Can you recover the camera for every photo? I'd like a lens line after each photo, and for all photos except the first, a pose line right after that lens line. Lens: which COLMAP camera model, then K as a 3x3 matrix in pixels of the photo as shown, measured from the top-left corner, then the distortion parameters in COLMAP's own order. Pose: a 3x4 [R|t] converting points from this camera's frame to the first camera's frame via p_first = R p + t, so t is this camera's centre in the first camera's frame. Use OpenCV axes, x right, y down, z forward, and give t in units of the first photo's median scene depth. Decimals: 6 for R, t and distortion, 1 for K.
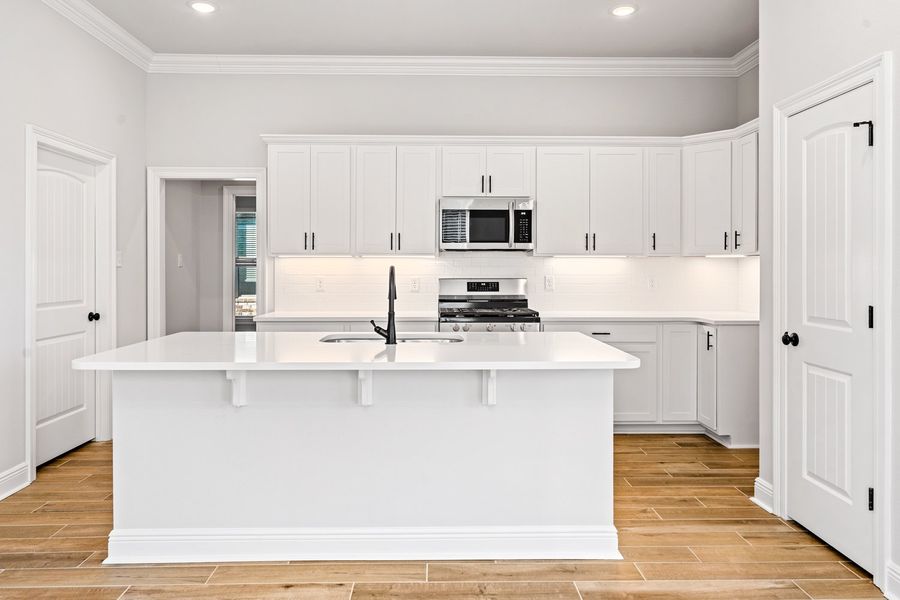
lens RADIAL K [[601.8, 0, 448.7], [0, 601.8, 273.3], [0, 0, 1]] dist [0.002457, -0.000183]
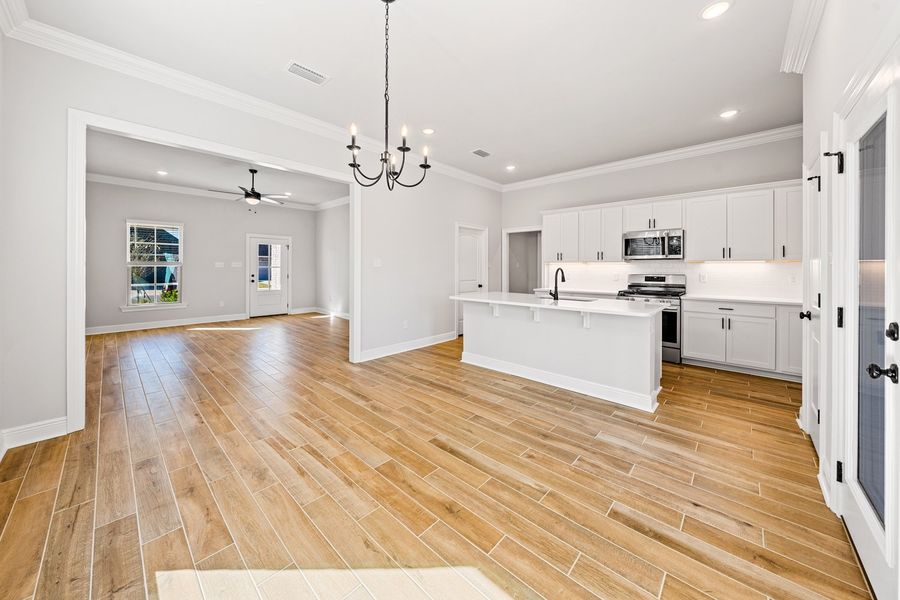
lens RADIAL K [[315.4, 0, 455.6], [0, 315.4, 274.1], [0, 0, 1]] dist [-0.000045, 0.000038]
pose [[0.731431, 0.013693, -0.681778, 0.287898], [-0.007915, 0.999901, 0.011591, 0.001108], [0.681869, -0.003081, 0.731468, -0.124582]]
